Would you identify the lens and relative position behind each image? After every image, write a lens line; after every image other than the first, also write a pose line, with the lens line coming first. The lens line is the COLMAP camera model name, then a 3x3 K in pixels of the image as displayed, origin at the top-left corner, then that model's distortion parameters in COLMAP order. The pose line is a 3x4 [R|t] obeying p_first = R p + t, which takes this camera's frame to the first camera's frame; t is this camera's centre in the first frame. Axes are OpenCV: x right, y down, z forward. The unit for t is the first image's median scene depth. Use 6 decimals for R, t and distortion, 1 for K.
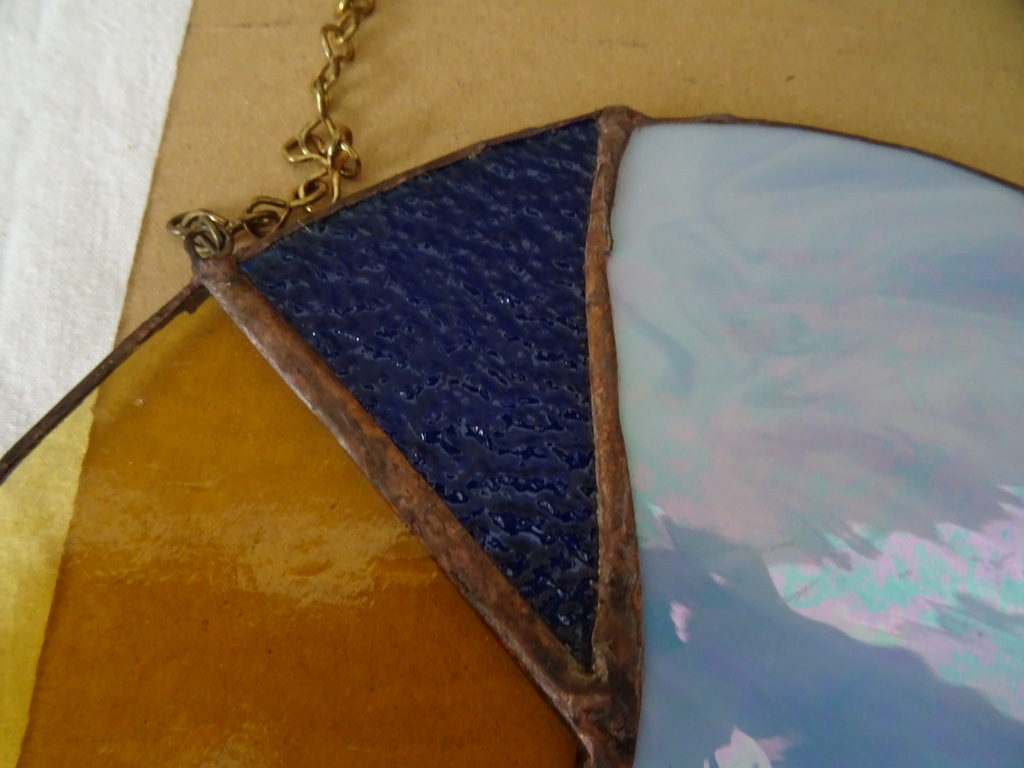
lens RADIAL K [[728.3, 0, 509.1], [0, 728.3, 379.1], [0, 0, 1]] dist [0.020756, -0.040199]
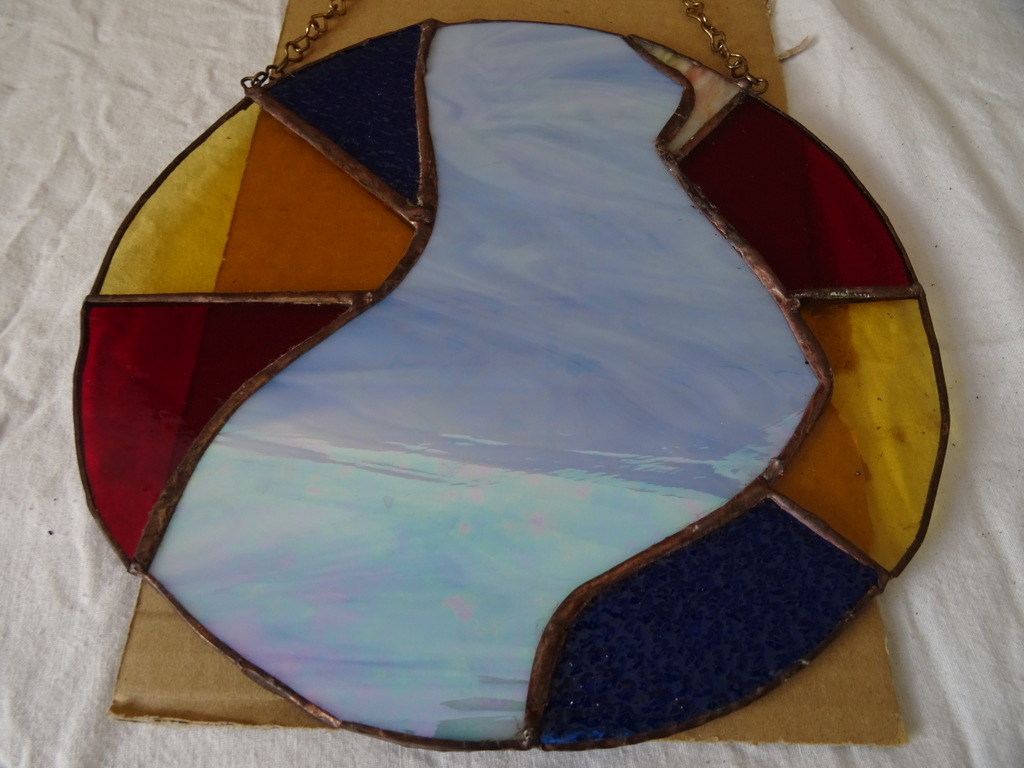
lens RADIAL K [[728.3, 0, 515.6], [0, 728.3, 385.7], [0, 0, 1]] dist [0.020756, -0.040199]
pose [[0.993831, -0.110907, 0.000263, 0.311031], [0.110182, 0.987054, -0.116551, 1.095087], [0.012667, 0.115861, 0.993185, -1.155383]]
